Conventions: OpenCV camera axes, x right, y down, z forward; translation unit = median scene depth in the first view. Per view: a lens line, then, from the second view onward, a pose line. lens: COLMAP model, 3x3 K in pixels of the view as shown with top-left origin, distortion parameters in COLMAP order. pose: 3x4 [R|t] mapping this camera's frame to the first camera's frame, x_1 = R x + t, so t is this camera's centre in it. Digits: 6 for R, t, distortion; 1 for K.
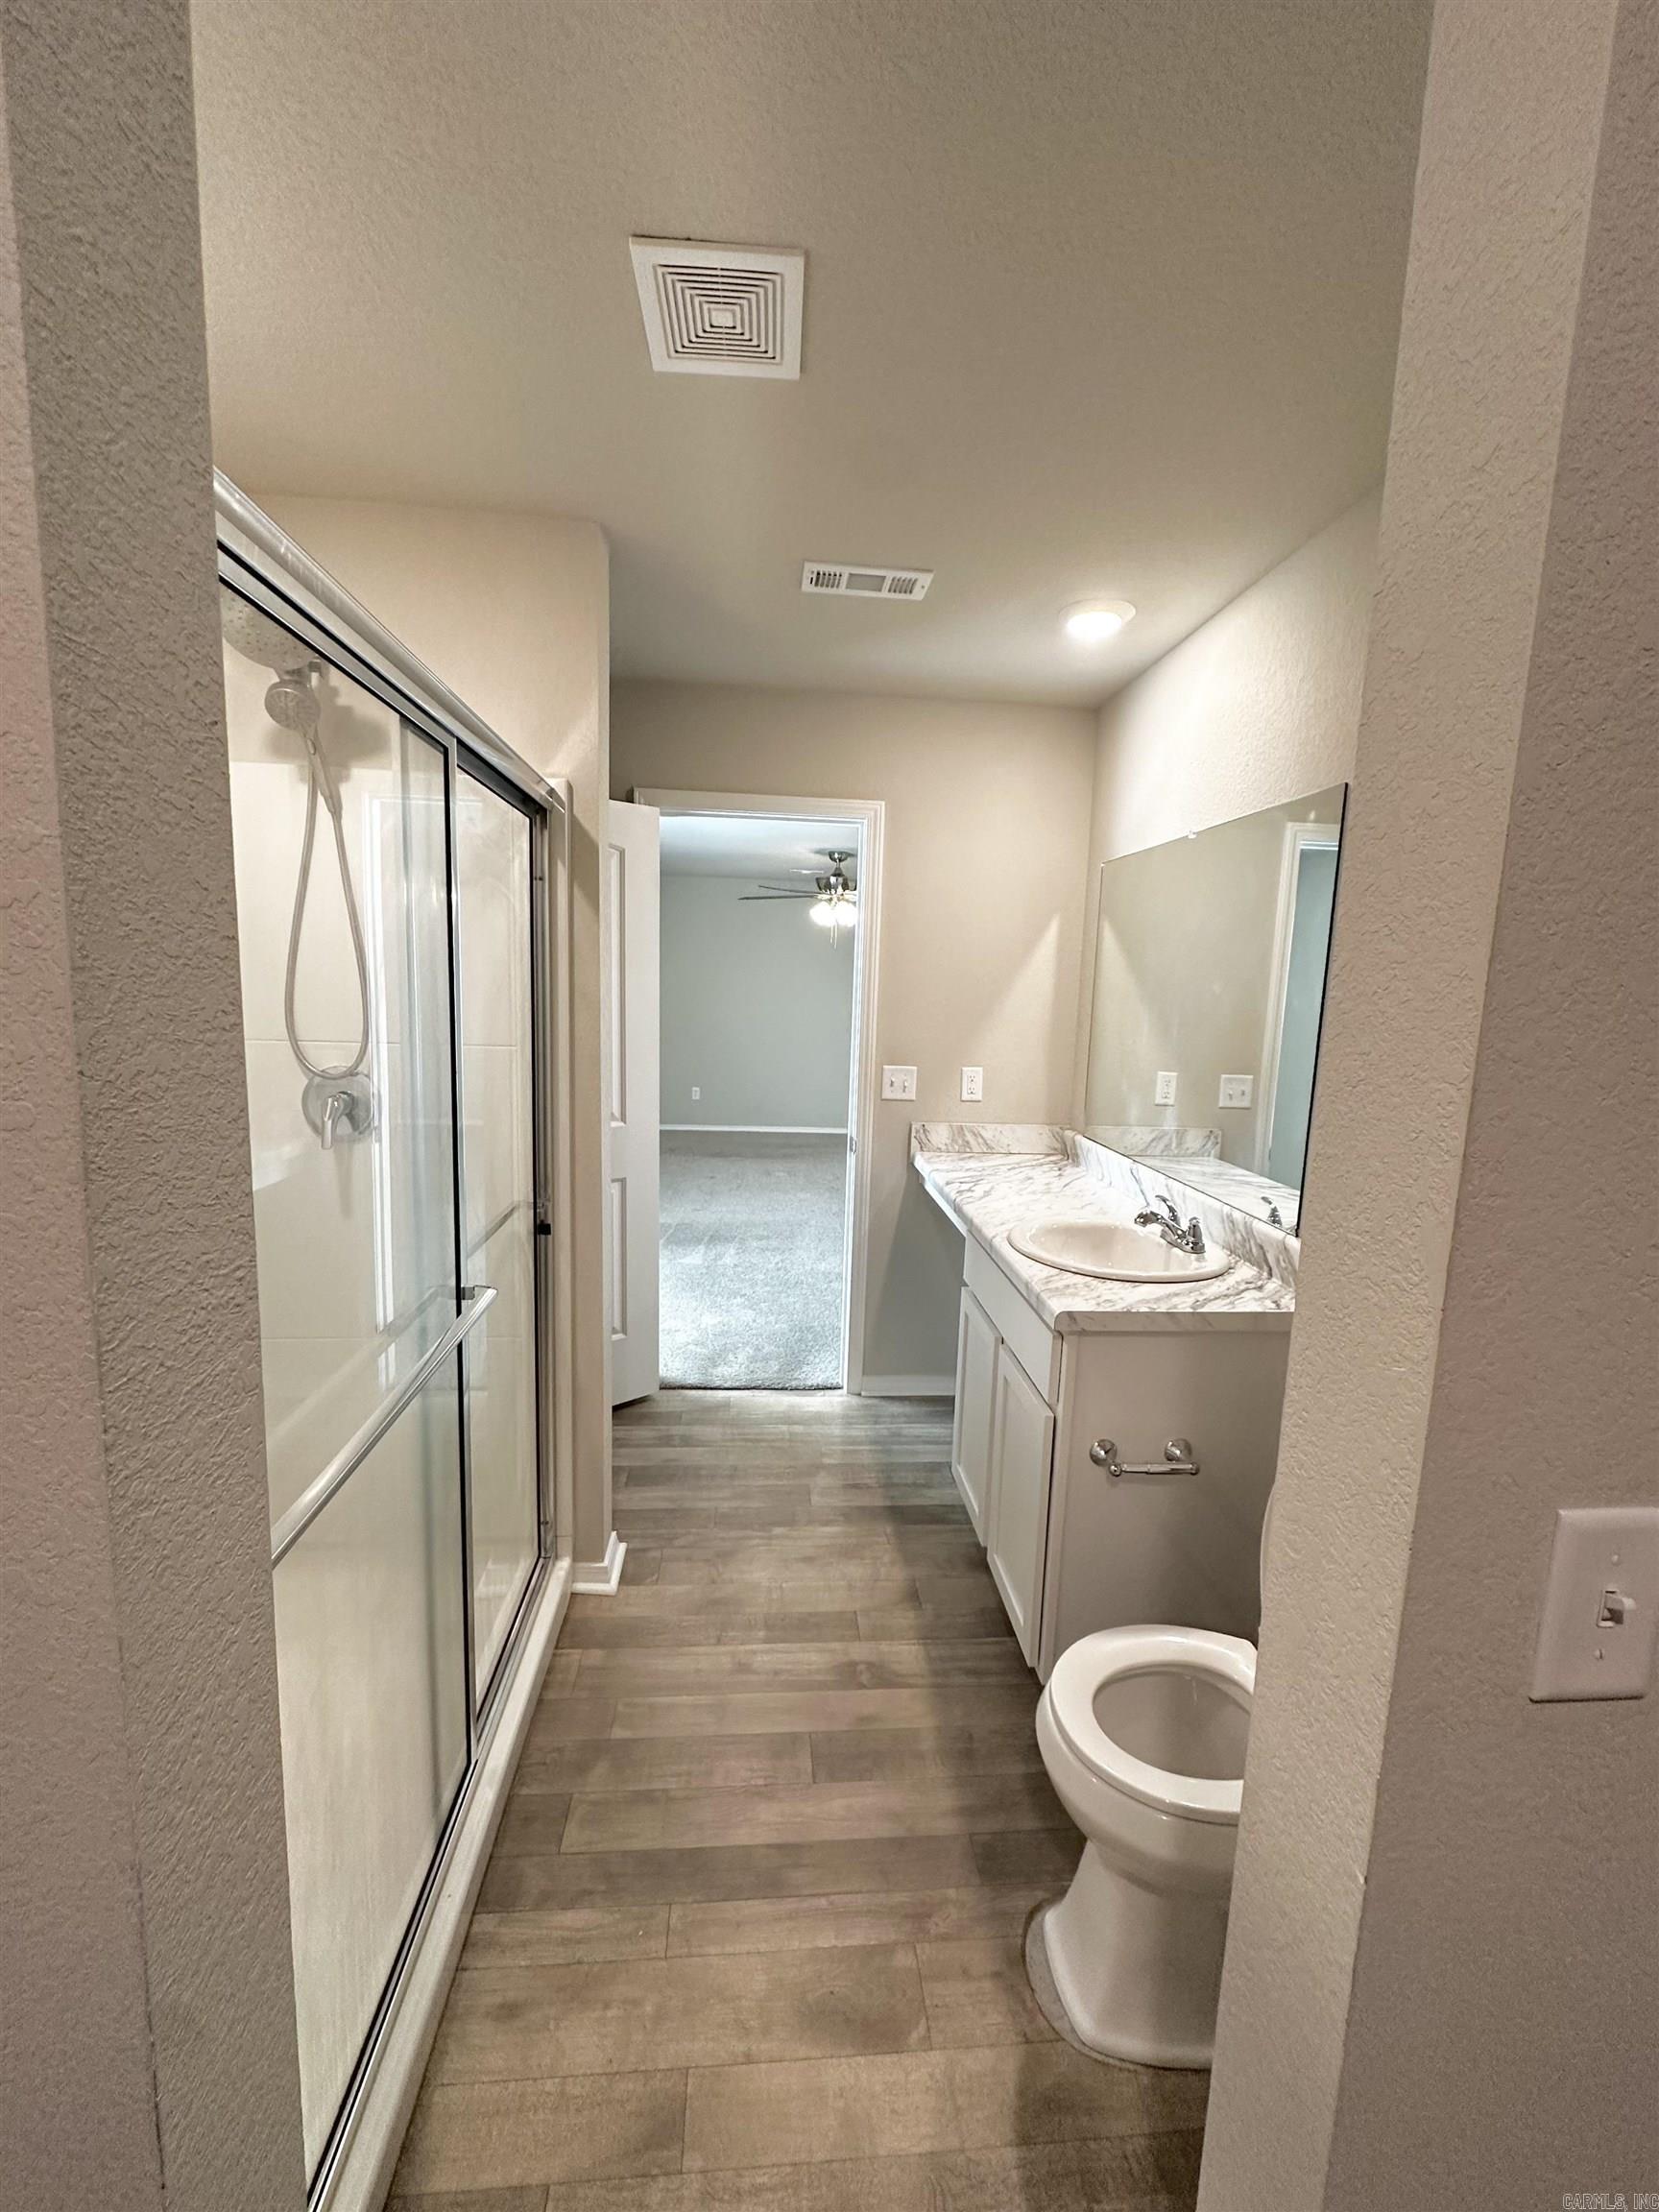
lens RADIAL K [[883.2, 0, 826.6], [0, 883.2, 1103.5], [0, 0, 1]] dist [-0.000232, 0.000483]
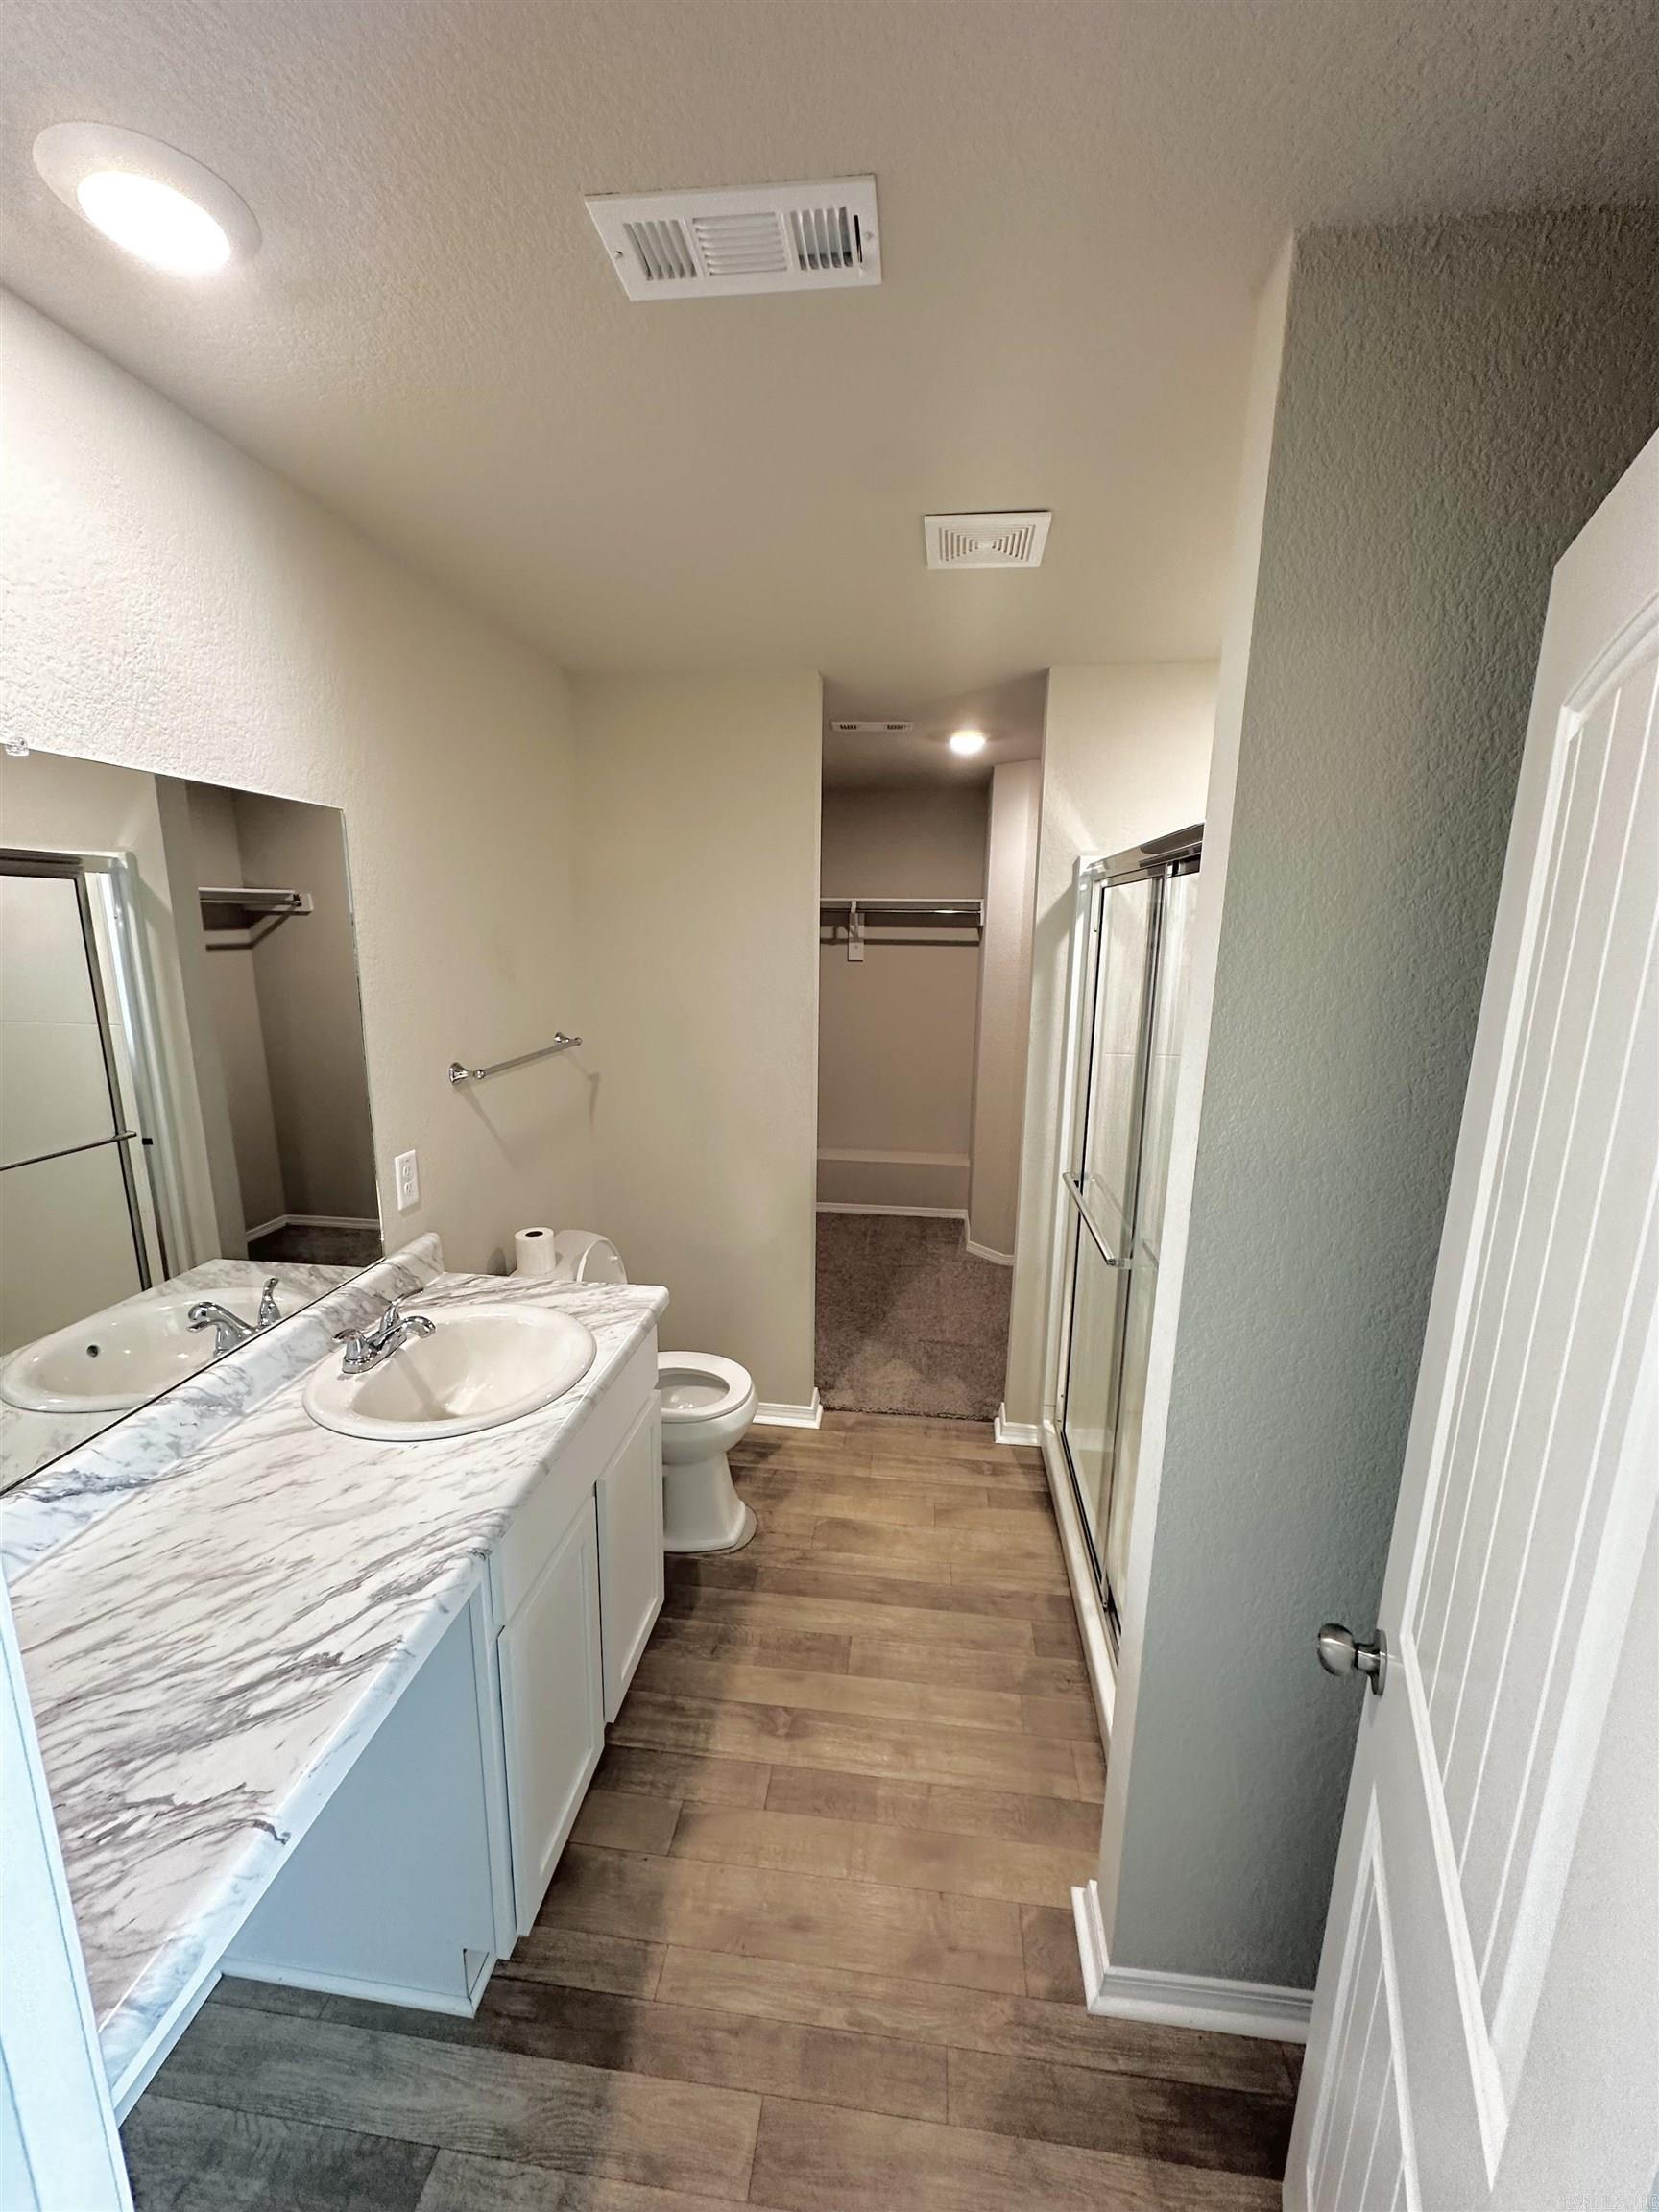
lens RADIAL K [[883.2, 0, 826.1], [0, 883.2, 1098.1], [0, 0, 1]] dist [-0.000232, 0.000483]
pose [[-0.979130, -0.084045, 0.185044, -0.132324], [-0.018353, 0.943334, 0.331338, -0.353135], [-0.202405, 0.321027, -0.925189, 1.690453]]
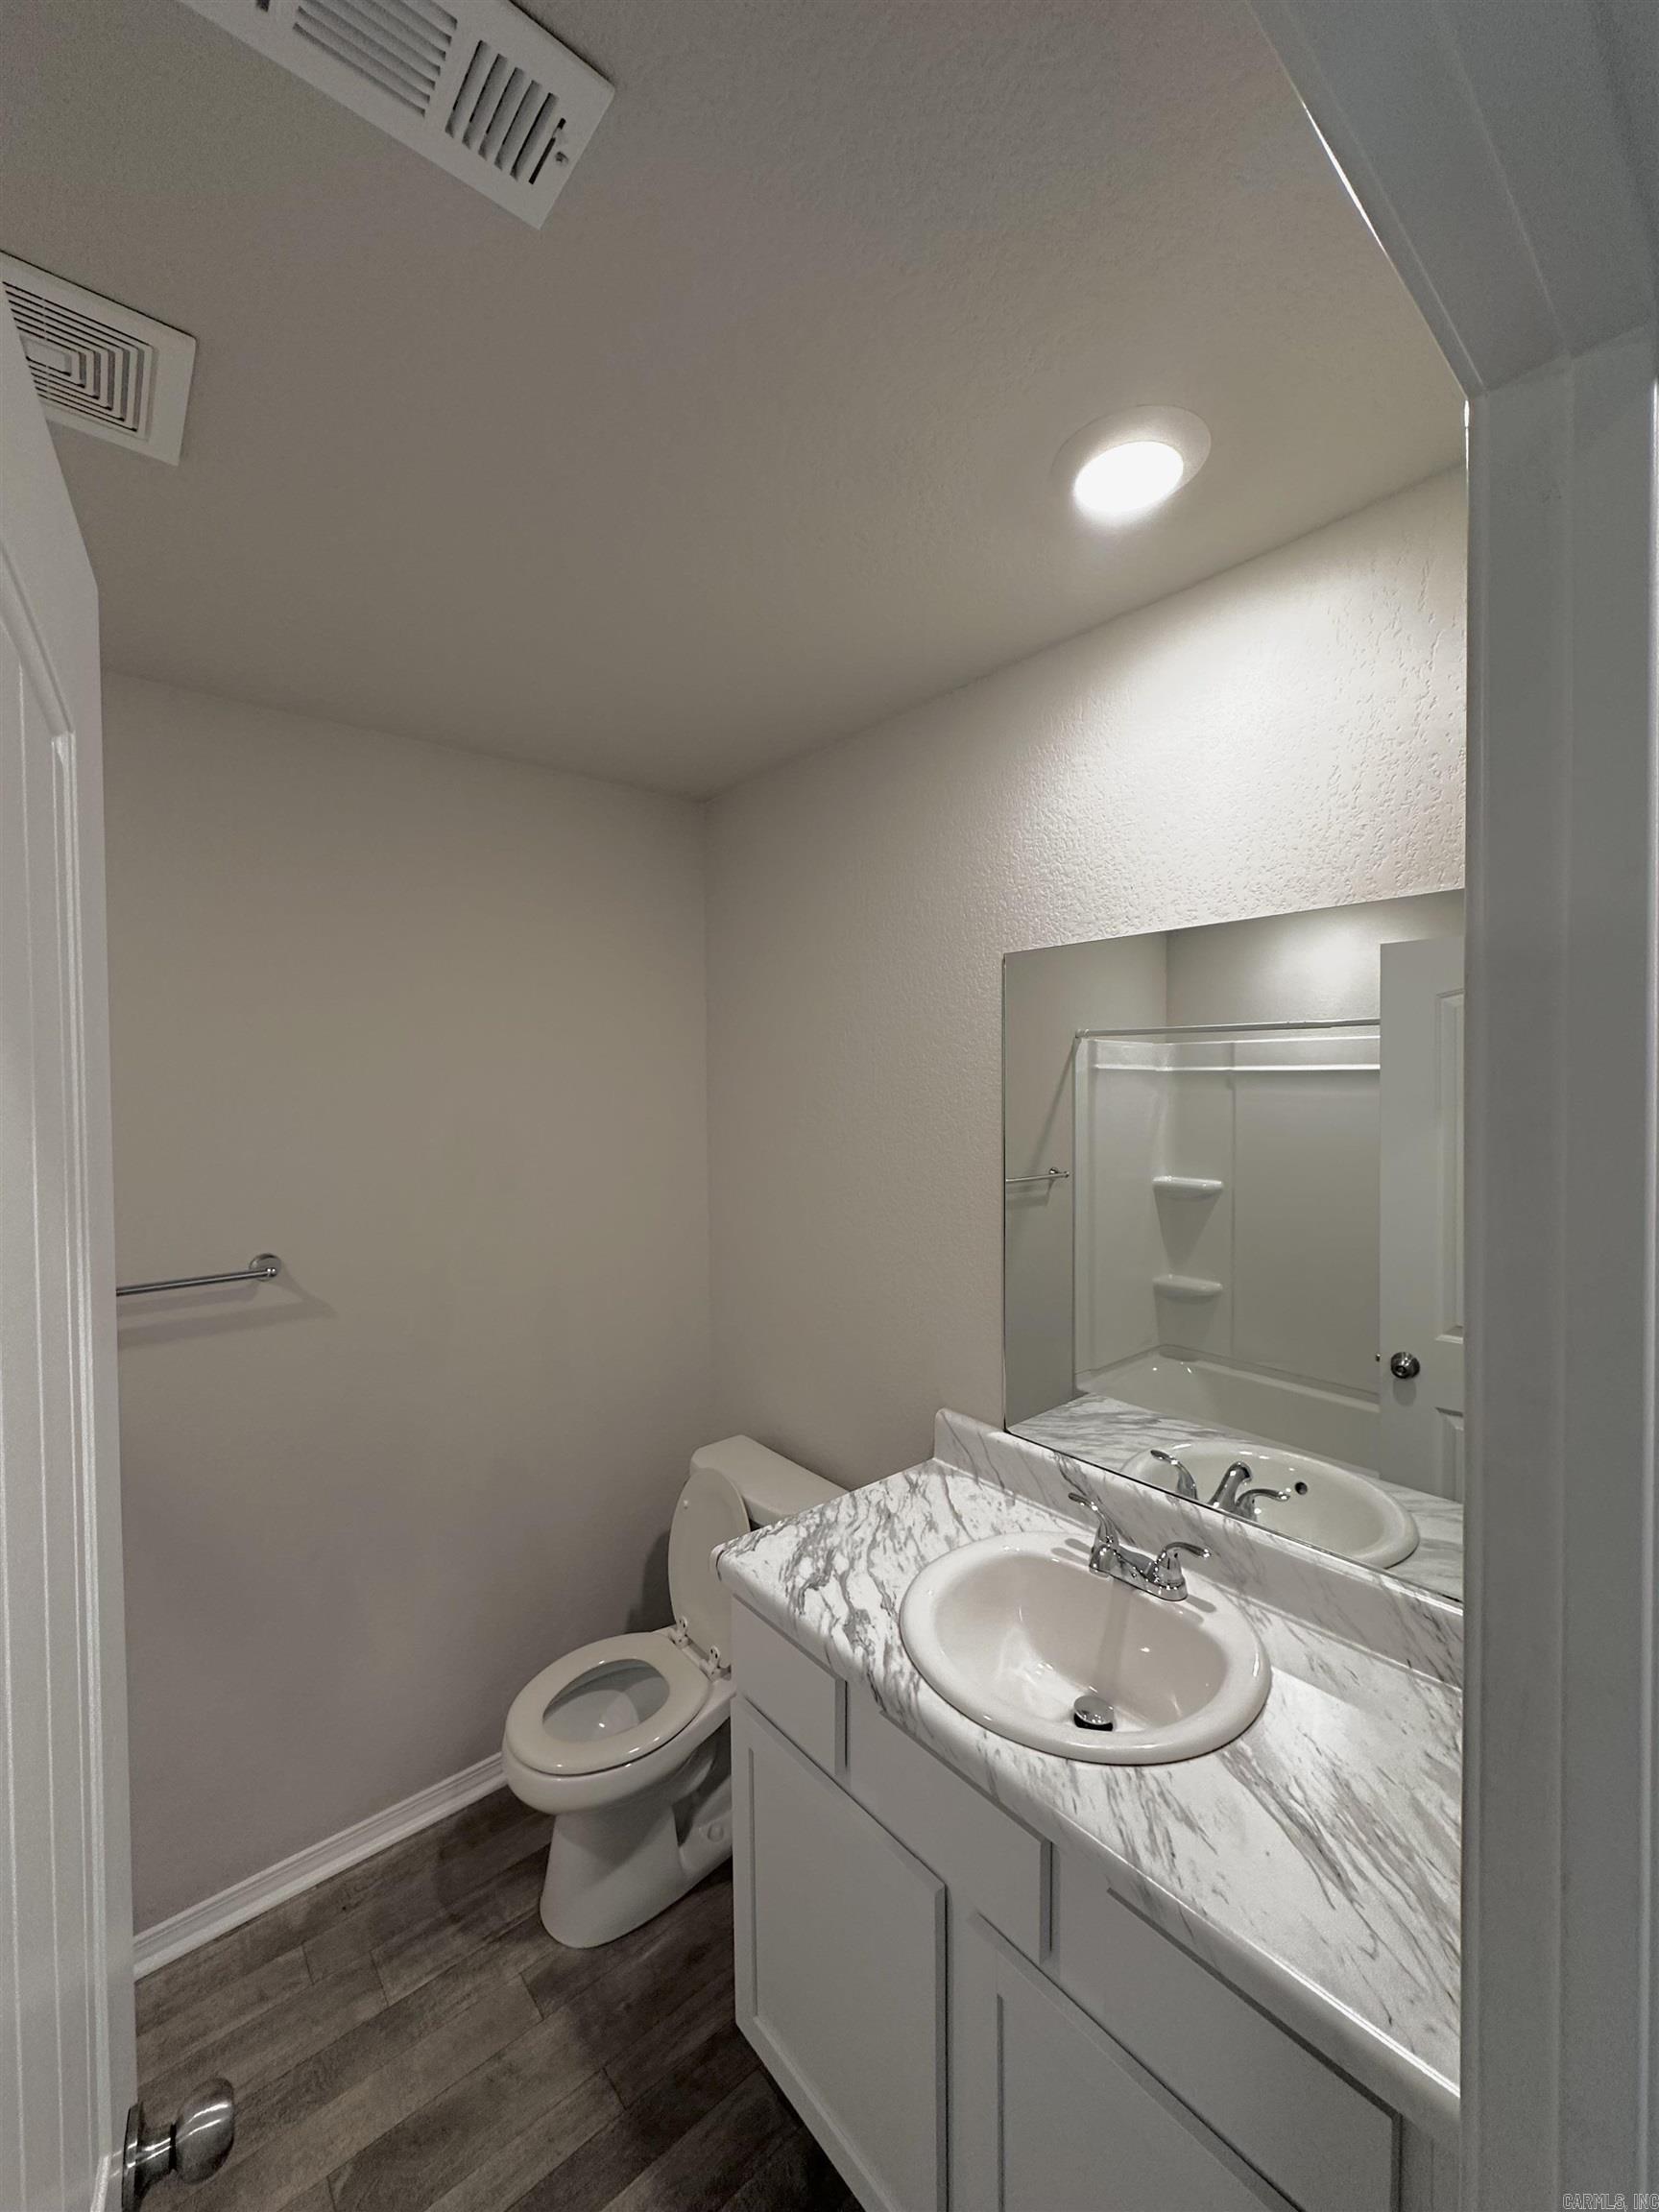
lens RADIAL K [[883.2, 0, 838.9], [0, 883.2, 1098.2], [0, 0, 1]] dist [-0.000232, 0.000483]
pose [[0.804308, -0.059439, 0.591233, -0.164371], [0.115196, 0.991705, -0.057012, -0.218193], [-0.582940, 0.113963, 0.804483, 0.762574]]
